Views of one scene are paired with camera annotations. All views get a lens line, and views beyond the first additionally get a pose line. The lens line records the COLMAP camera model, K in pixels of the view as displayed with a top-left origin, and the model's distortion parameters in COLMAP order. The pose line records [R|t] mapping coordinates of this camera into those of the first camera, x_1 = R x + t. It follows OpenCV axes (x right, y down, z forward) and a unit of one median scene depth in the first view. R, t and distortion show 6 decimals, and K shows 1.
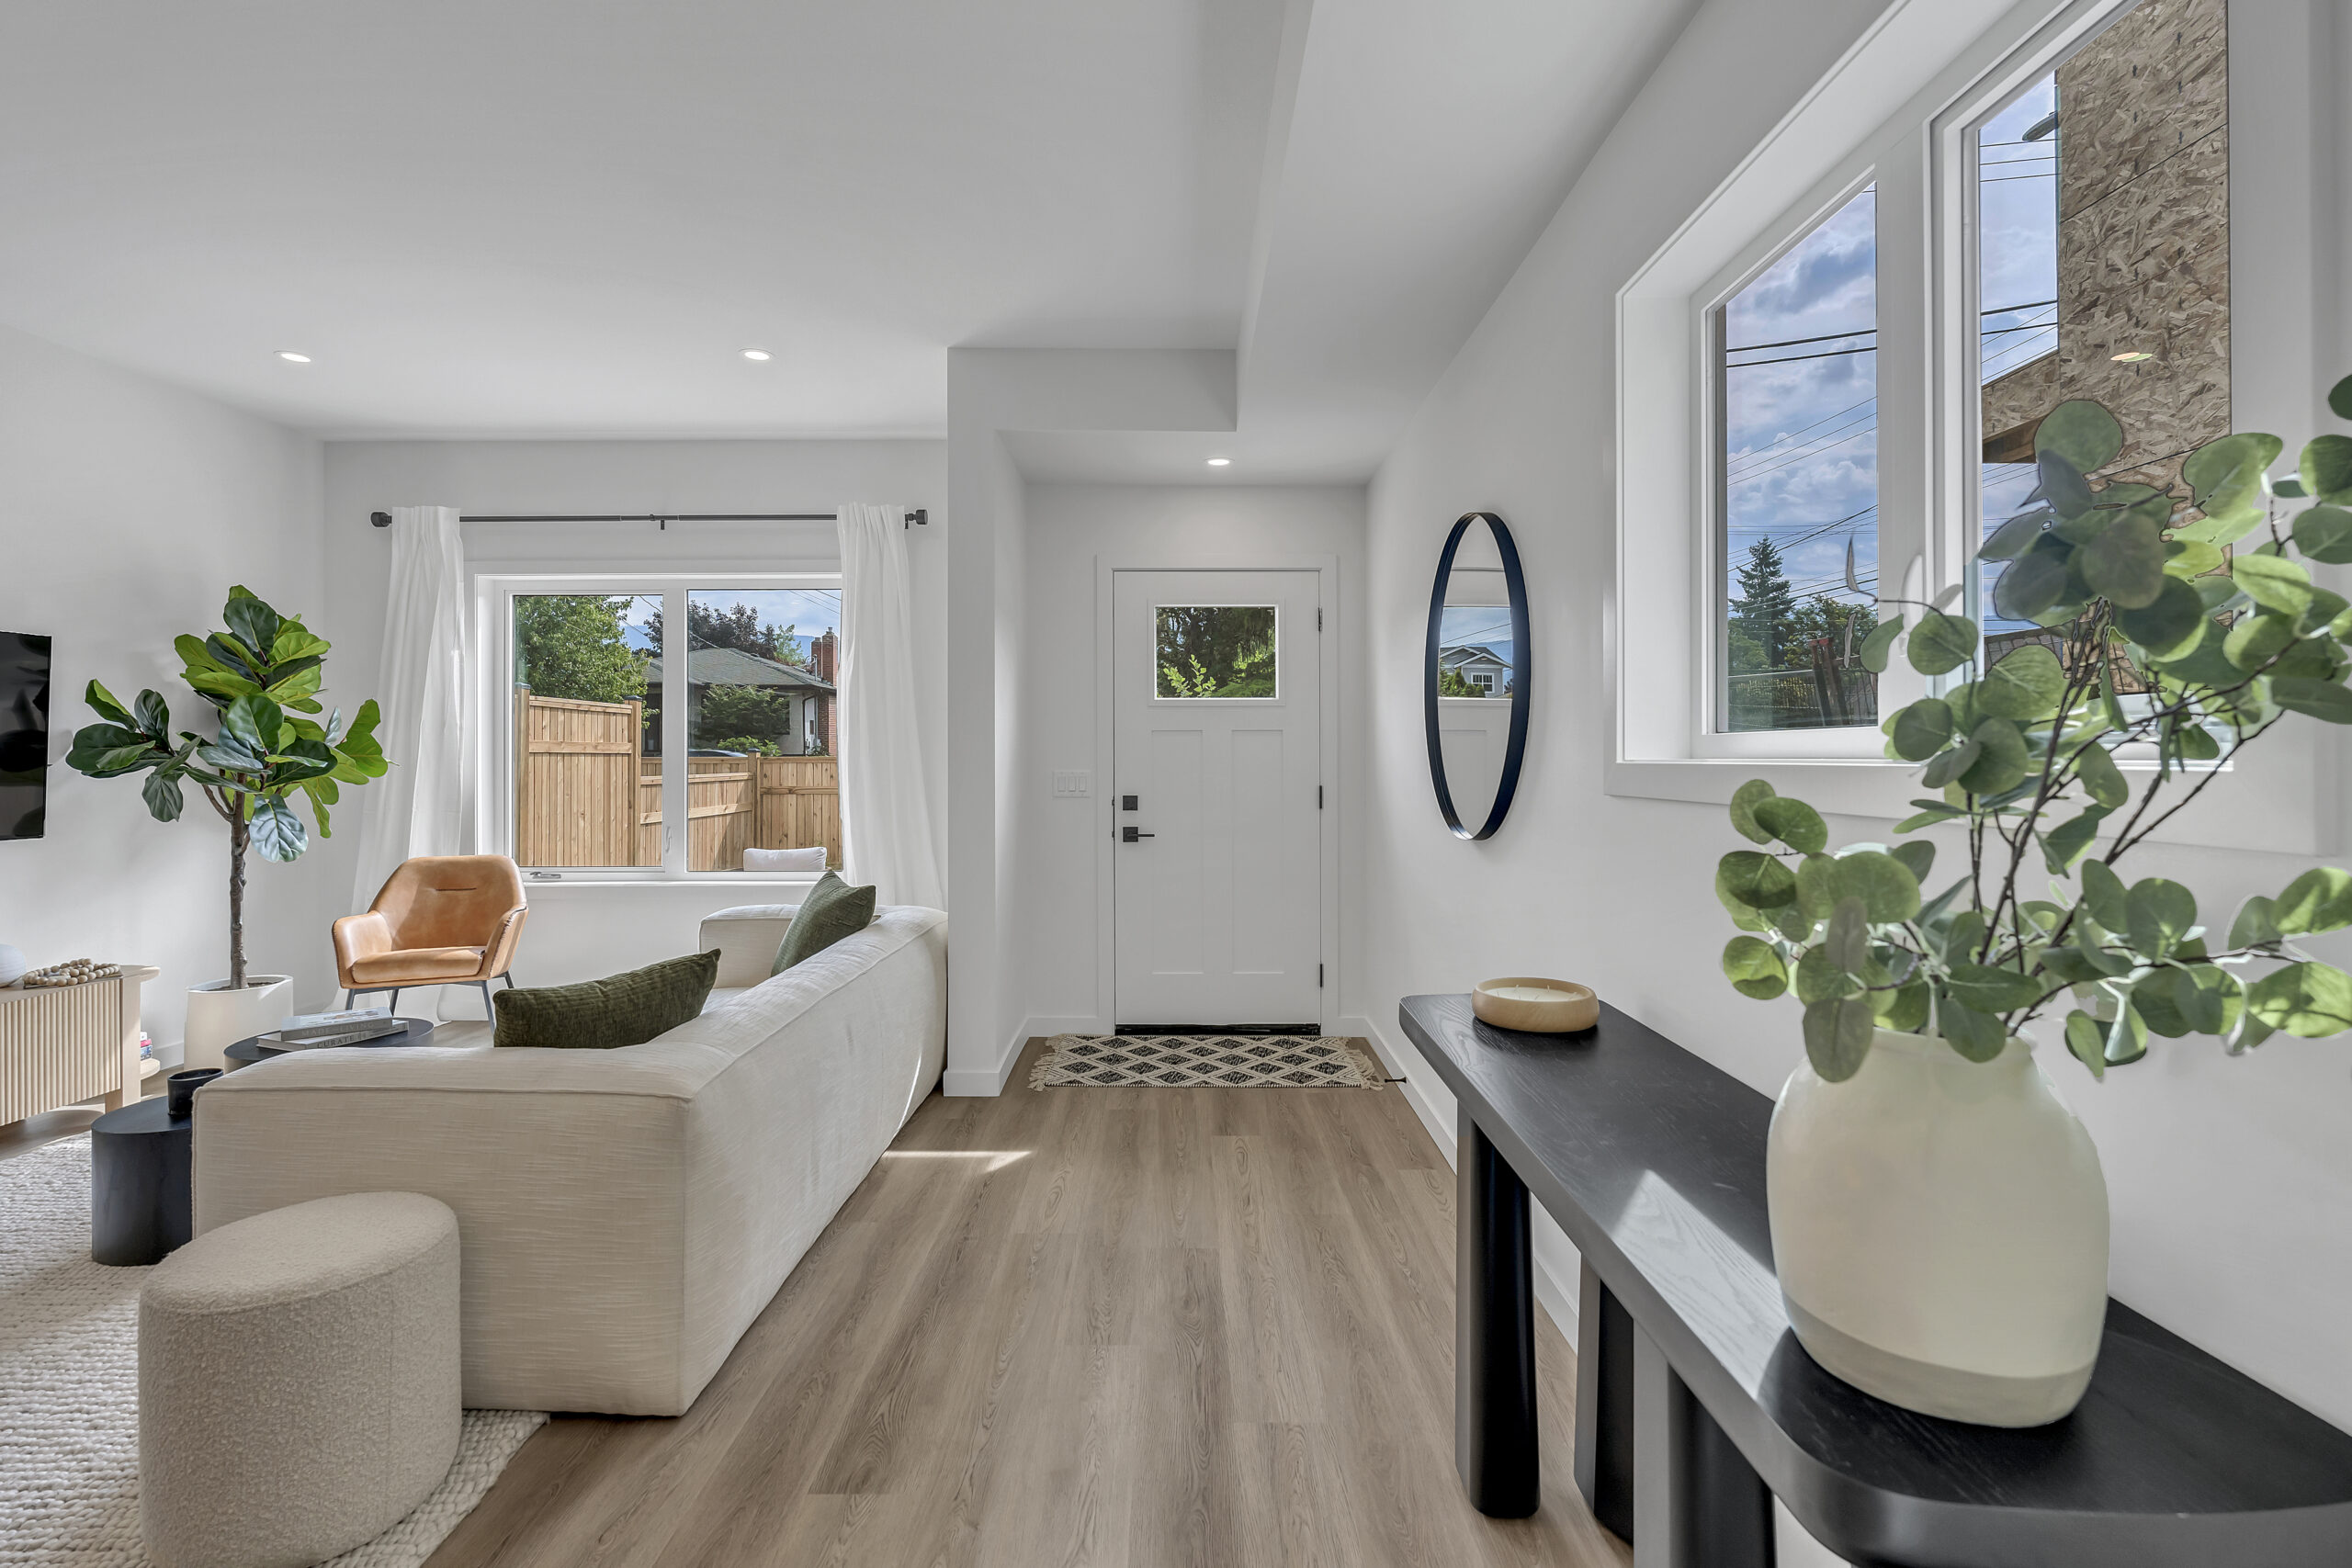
lens RADIAL K [[1066.2, 0, 1173.9], [0, 1066.2, 753.1], [0, 0, 1]] dist [-0.004621, 0.002340]
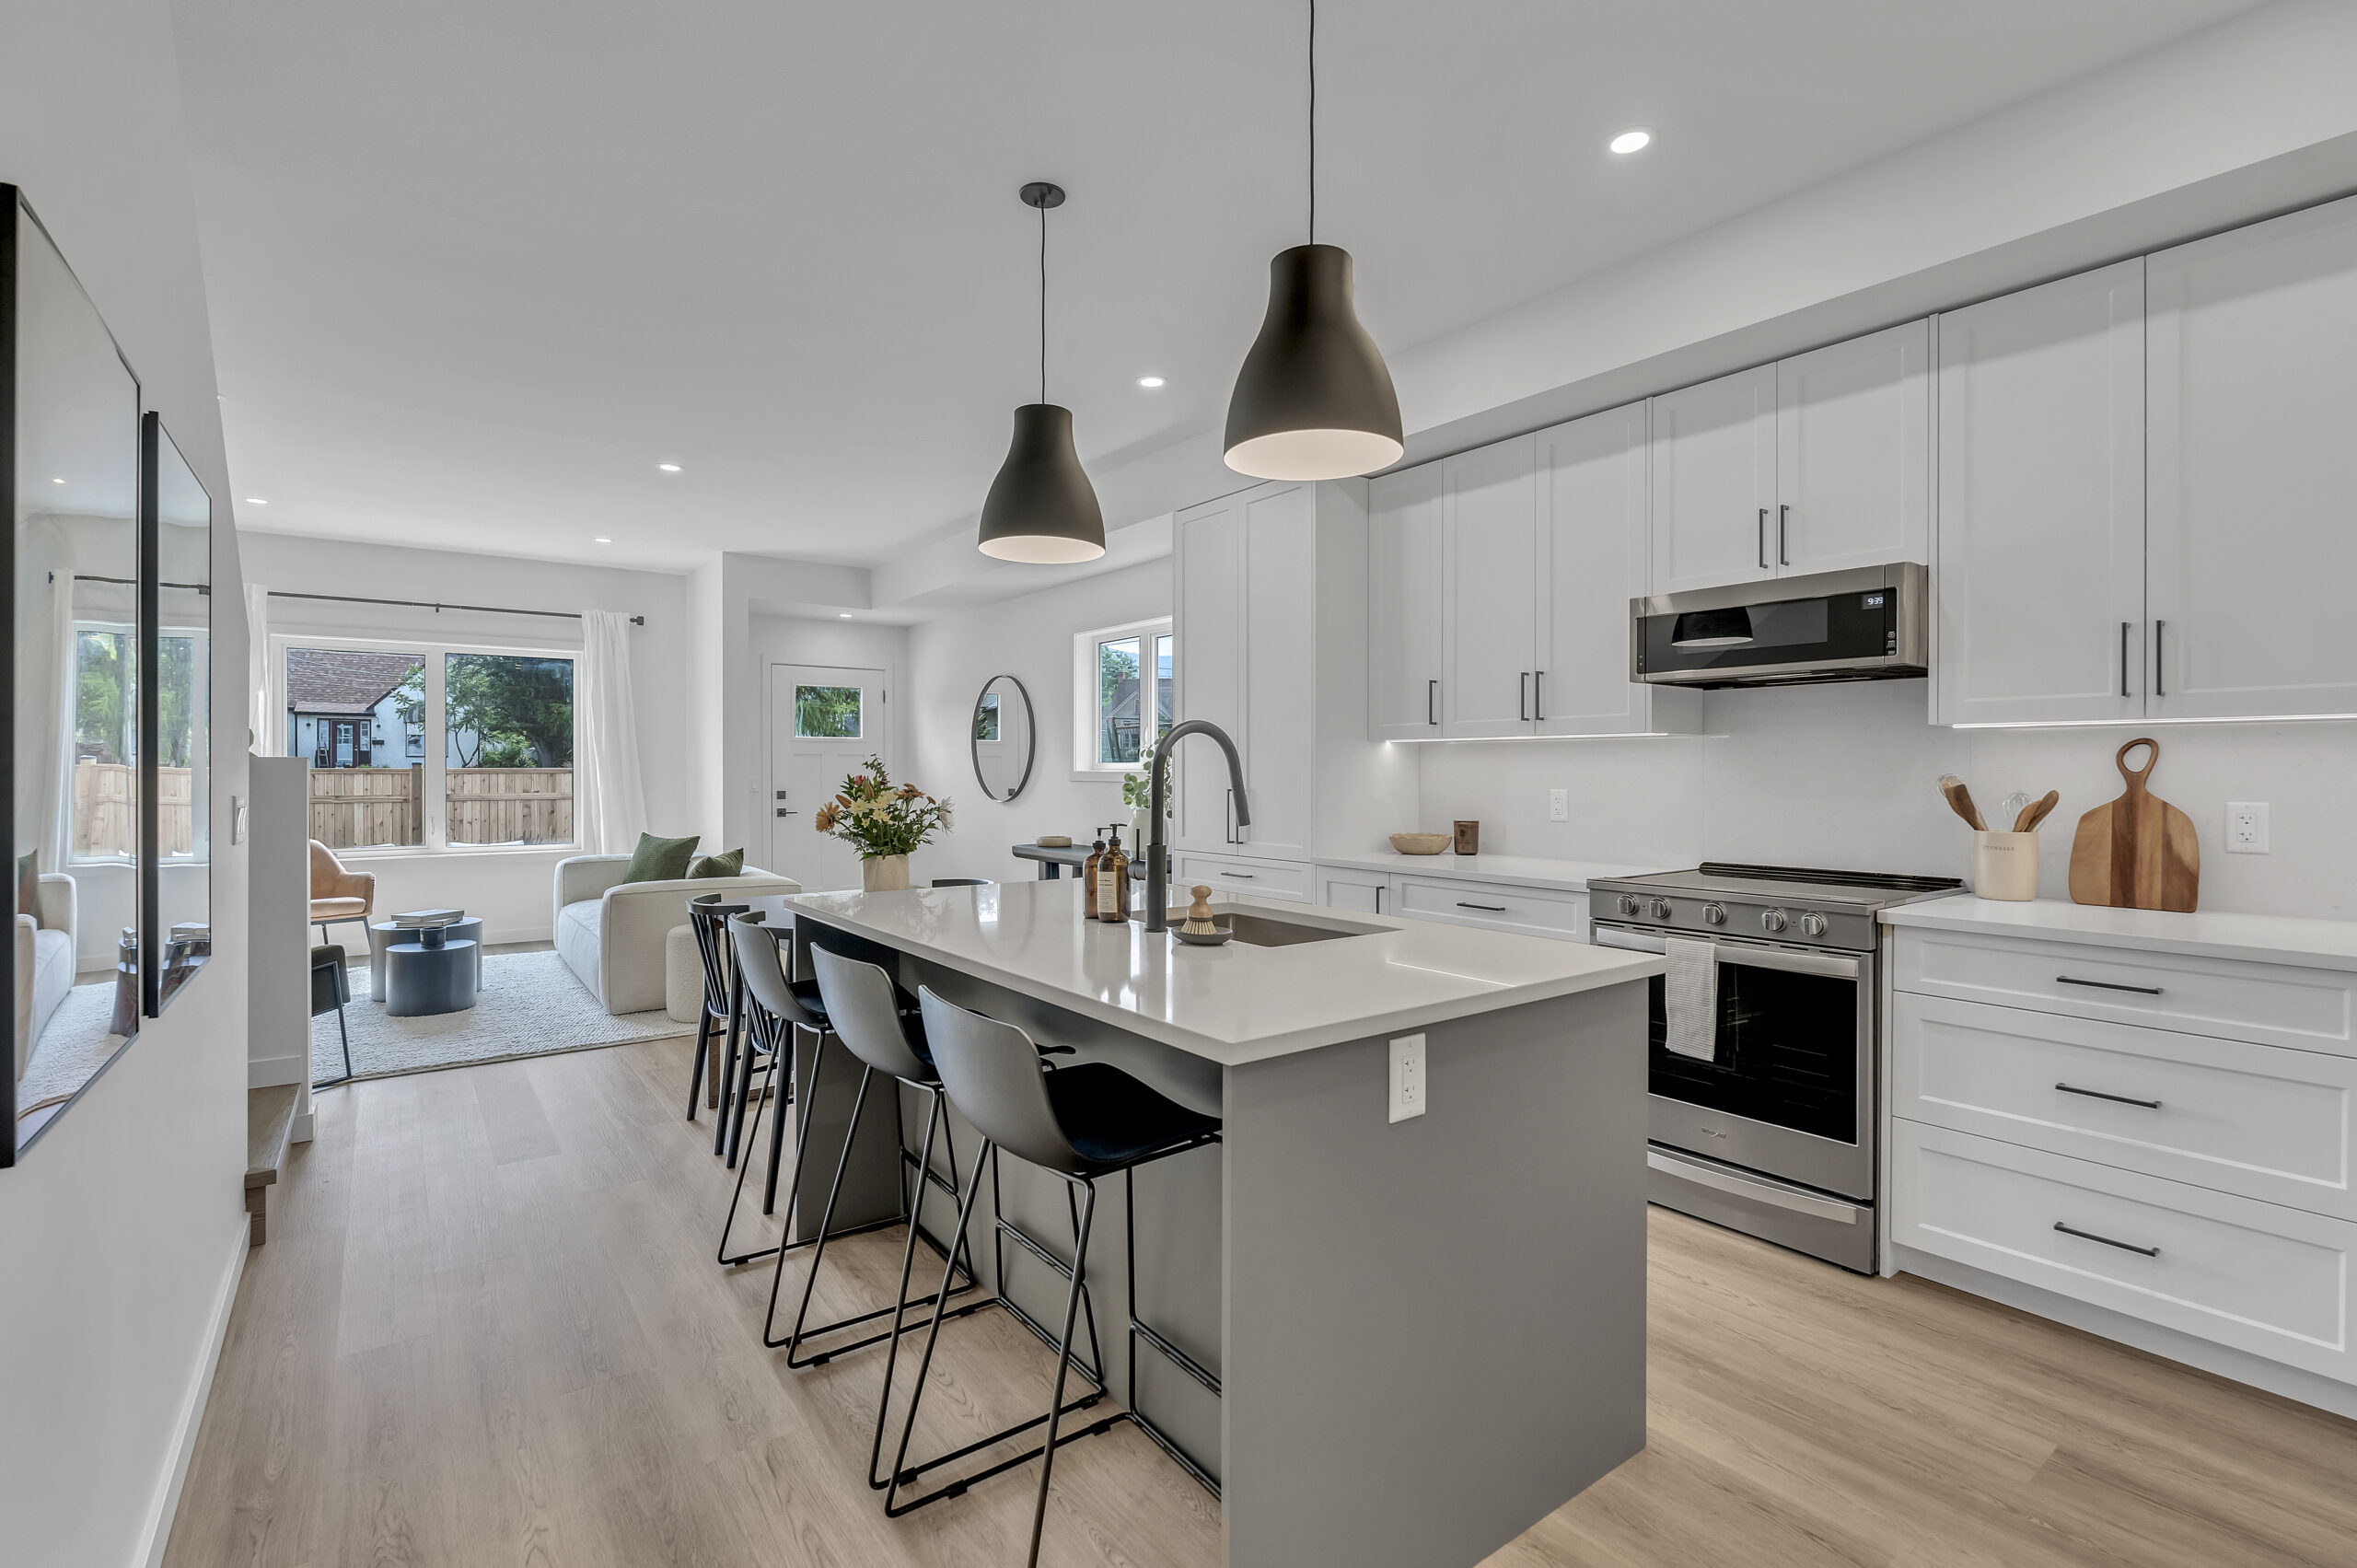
lens RADIAL K [[1068.6, 0, 1169.4], [0, 1068.6, 769.8], [0, 0, 1]] dist [-0.004621, 0.002340]
pose [[0.802414, 0.001380, 0.596766, -0.703516], [-0.003946, 0.999988, 0.002993, -0.003634], [-0.596754, -0.004757, 0.802410, -0.985494]]
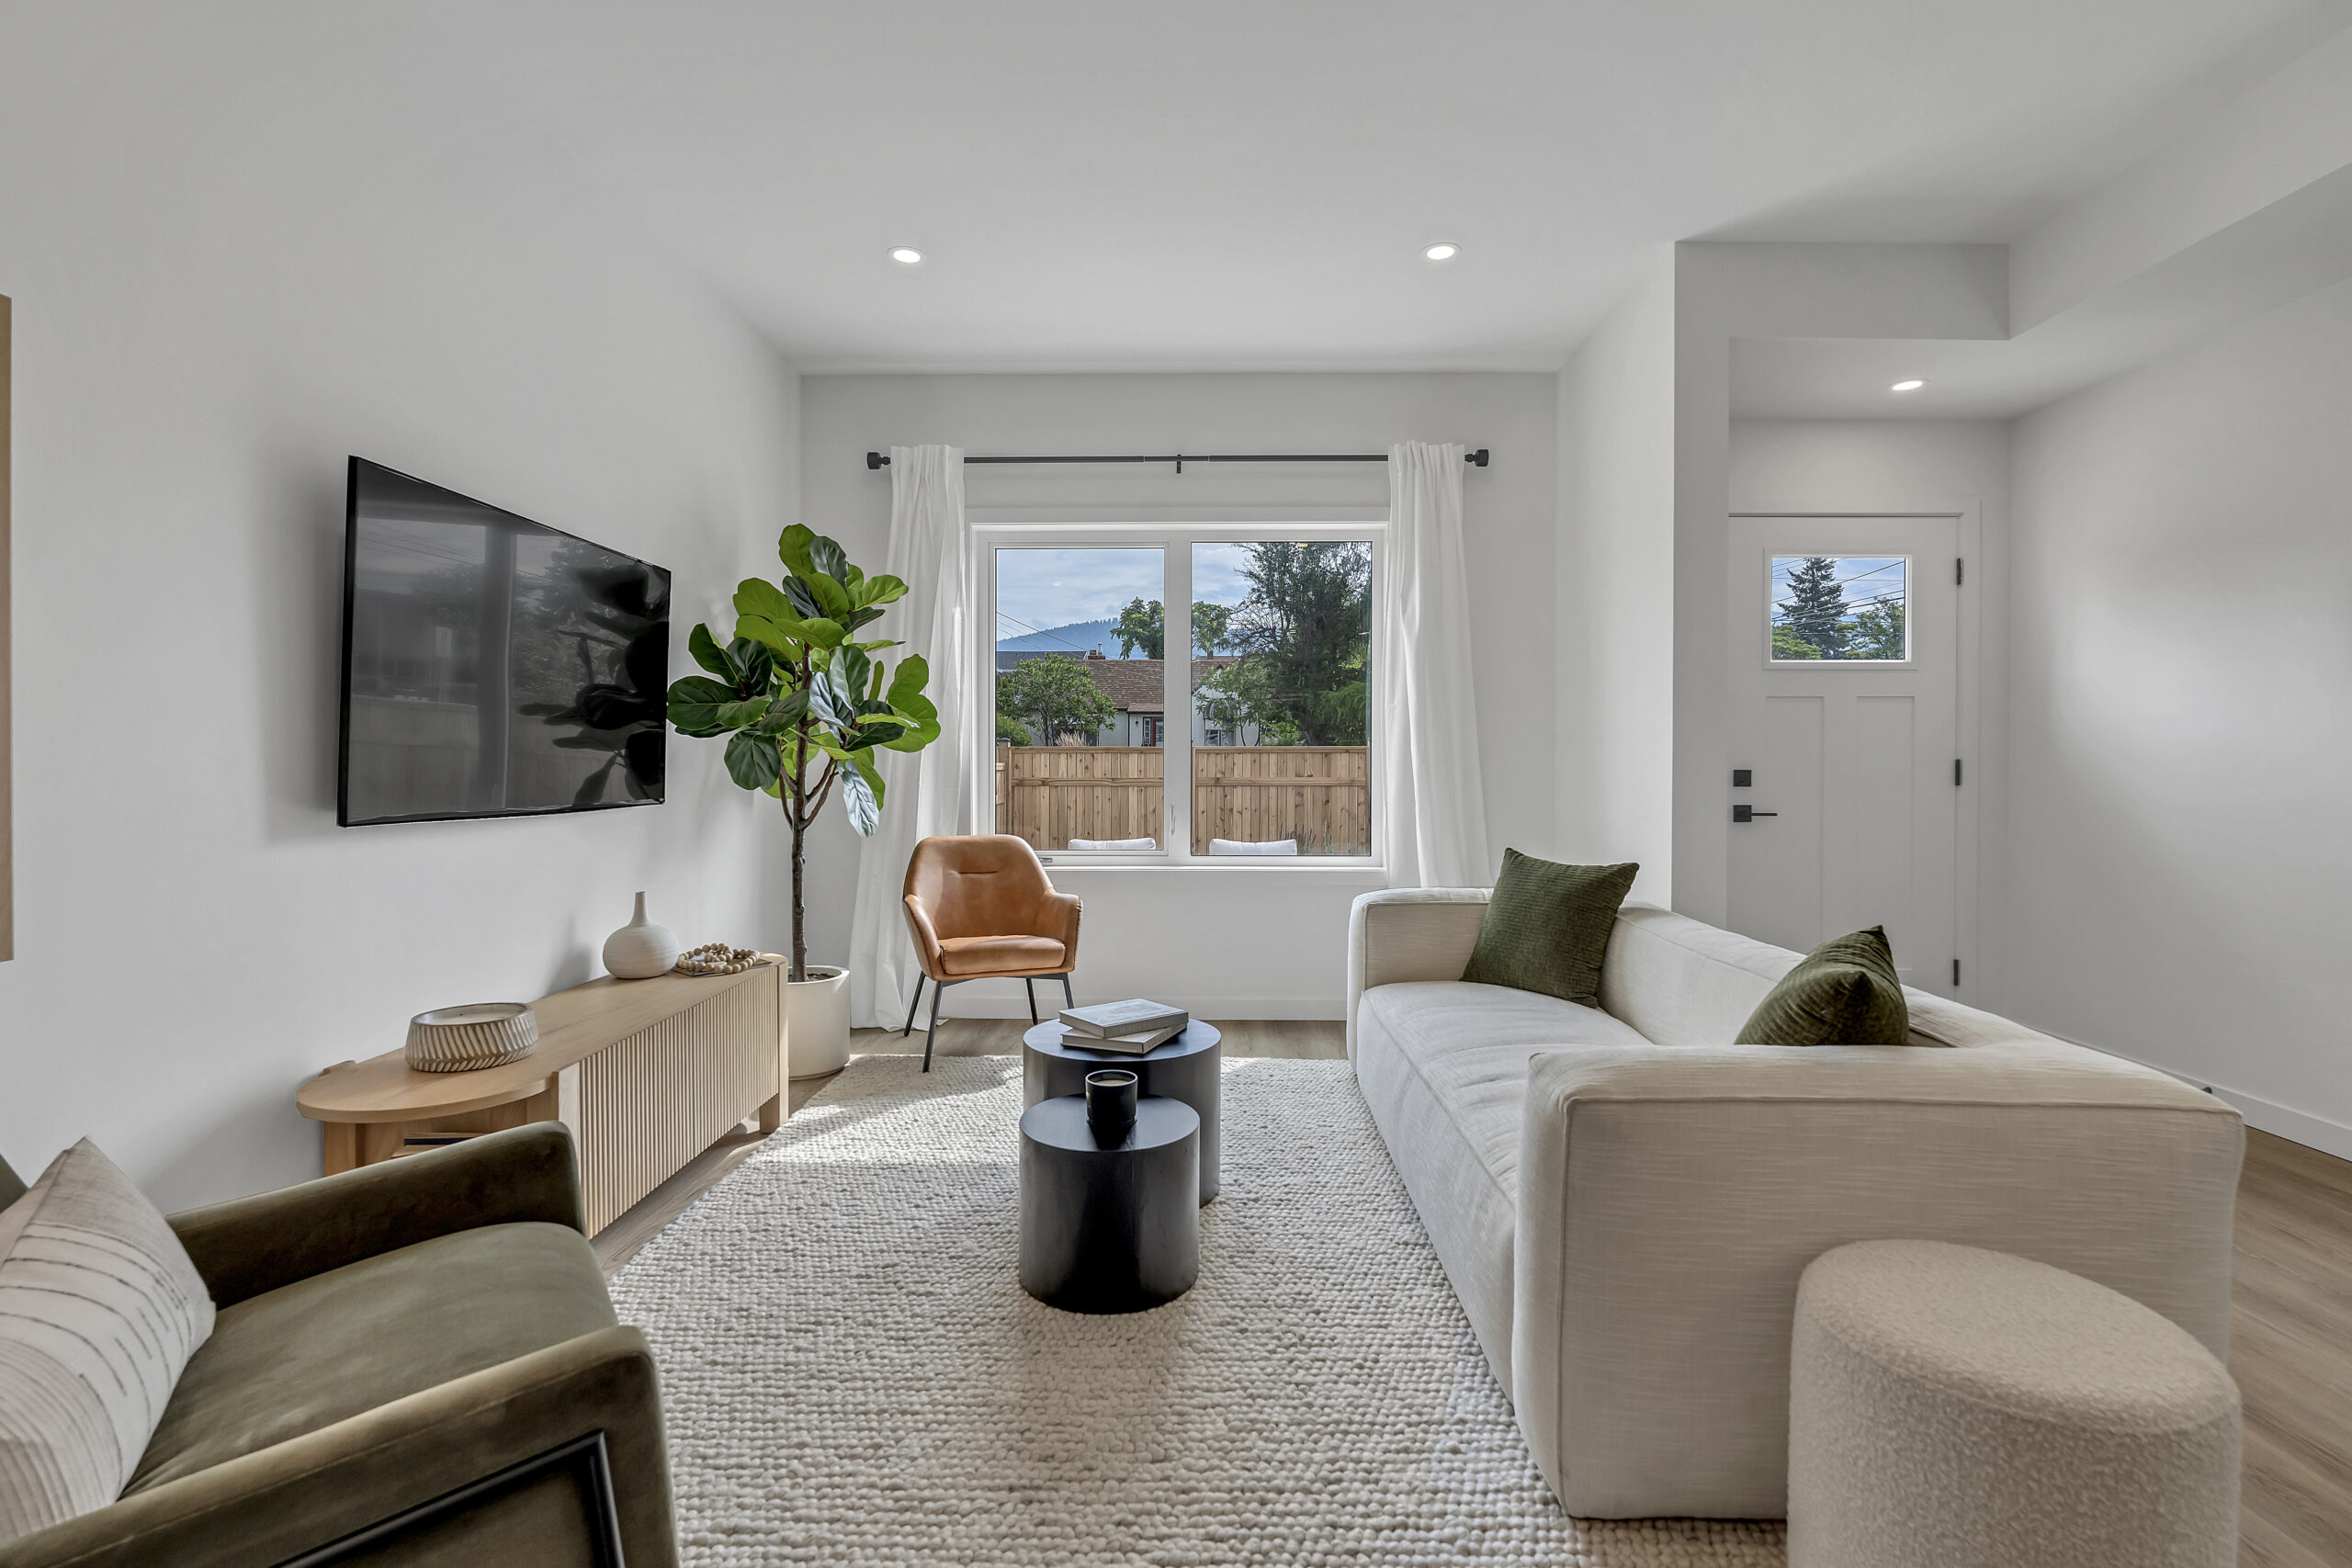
lens RADIAL K [[1066.2, 0, 1184.7], [0, 1066.2, 778.4], [0, 0, 1]] dist [-0.004621, 0.002340]
pose [[0.999973, 0.003055, -0.006690, -0.602057], [-0.002935, 0.999834, 0.017960, 0.039336], [0.006744, -0.017940, 0.999816, 0.128612]]
